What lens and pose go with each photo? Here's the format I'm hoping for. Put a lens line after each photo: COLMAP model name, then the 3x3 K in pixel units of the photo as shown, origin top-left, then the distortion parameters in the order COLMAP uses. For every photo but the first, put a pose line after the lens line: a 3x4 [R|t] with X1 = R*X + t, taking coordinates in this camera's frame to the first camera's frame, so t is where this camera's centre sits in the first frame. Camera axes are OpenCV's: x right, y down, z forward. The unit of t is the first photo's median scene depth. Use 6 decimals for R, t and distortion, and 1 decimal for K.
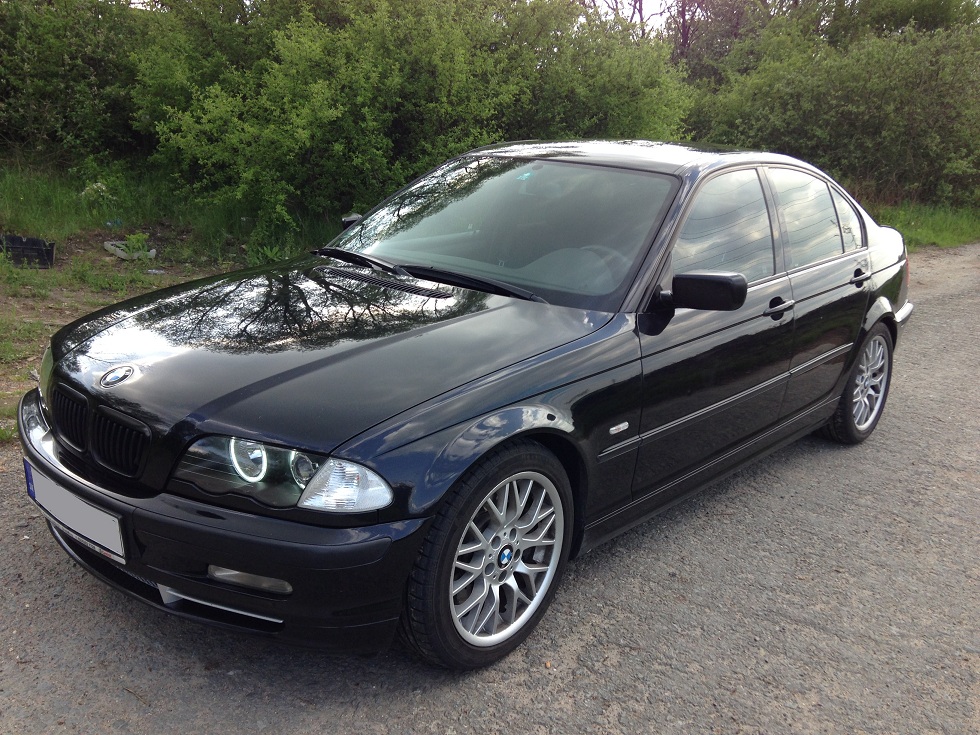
lens RADIAL K [[930.9, 0, 490.0], [0, 930.9, 367.5], [0, 0, 1]] dist [0.058395, -0.009436]
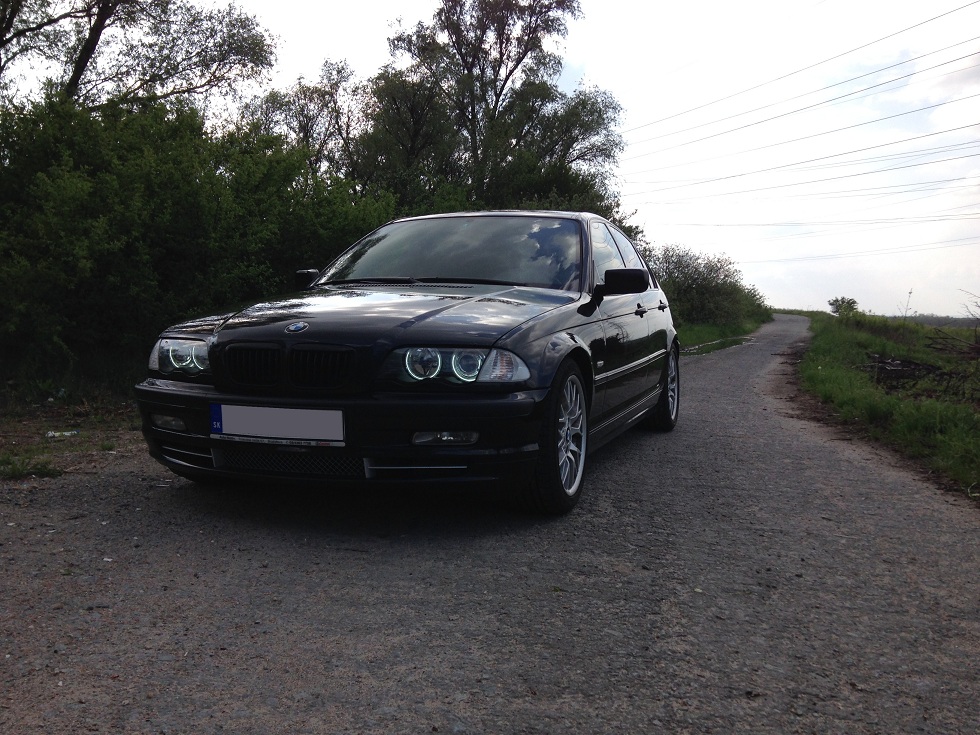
lens RADIAL K [[930.9, 0, 490.0], [0, 930.9, 367.5], [0, 0, 1]] dist [0.058395, -0.009436]
pose [[0.930087, -0.068726, 0.360853, -0.367670], [0.132861, 0.978776, -0.156033, 0.183897], [-0.342471, 0.193068, 0.919477, -0.192830]]
